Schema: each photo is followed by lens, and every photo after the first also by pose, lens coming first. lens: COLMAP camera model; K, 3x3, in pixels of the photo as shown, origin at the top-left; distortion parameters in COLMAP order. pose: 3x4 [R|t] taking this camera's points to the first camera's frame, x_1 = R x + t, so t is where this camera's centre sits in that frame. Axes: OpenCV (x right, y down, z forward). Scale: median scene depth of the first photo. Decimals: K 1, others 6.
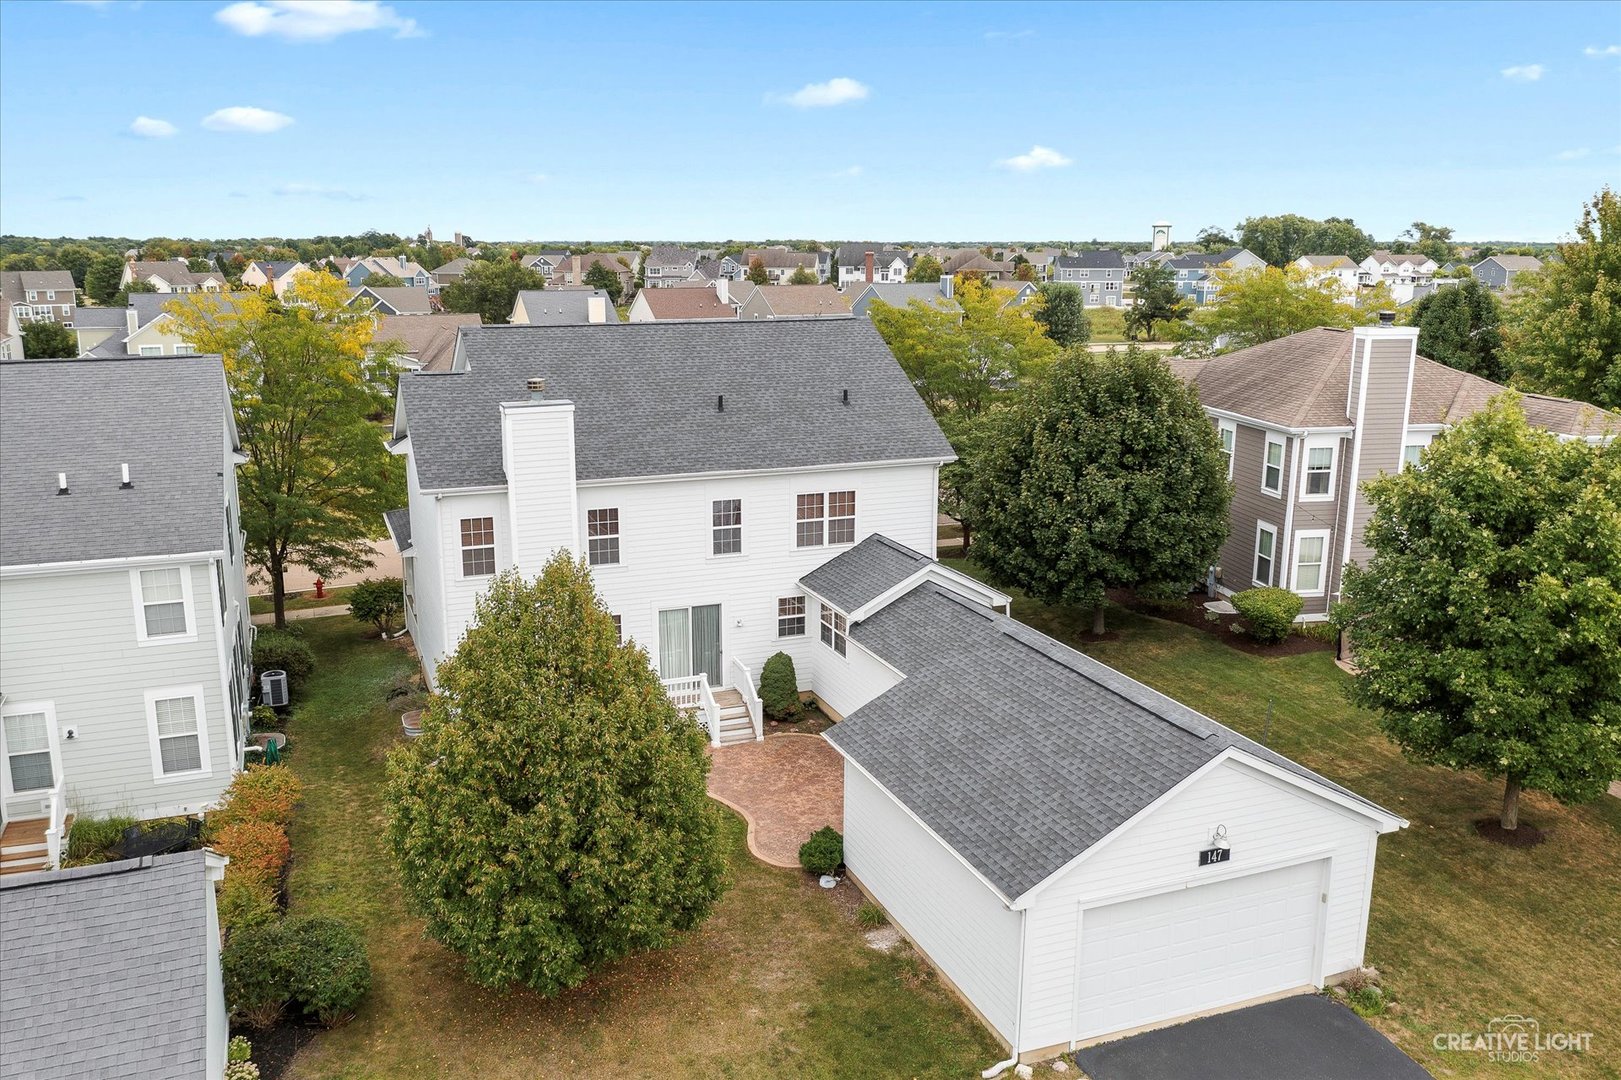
lens RADIAL K [[1410.1, 0, 810.5], [0, 1410.1, 540.0], [0, 0, 1]] dist [-0.012322, -0.011182]
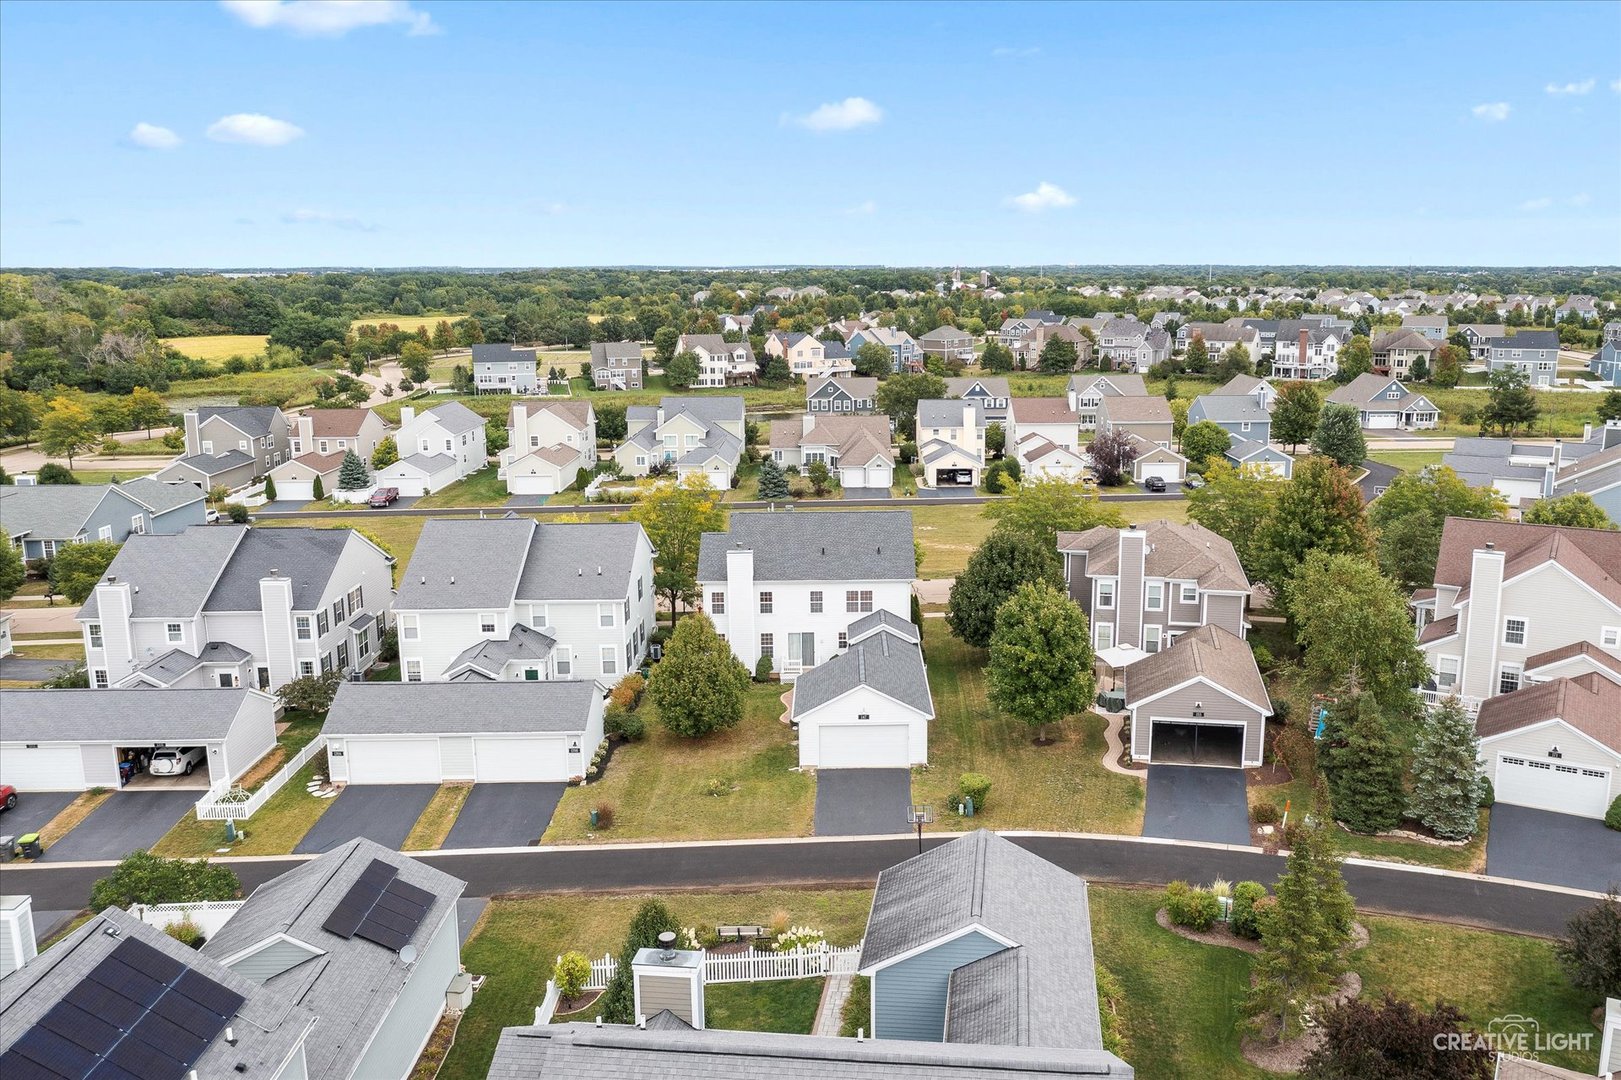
lens RADIAL K [[1410.1, 0, 810.5], [0, 1410.1, 540.0], [0, 0, 1]] dist [-0.012322, -0.011182]
pose [[0.932361, 0.062613, -0.356066, 0.797452], [-0.069222, 0.997584, -0.005835, -0.101463], [0.354841, 0.030088, 0.934442, -1.316386]]
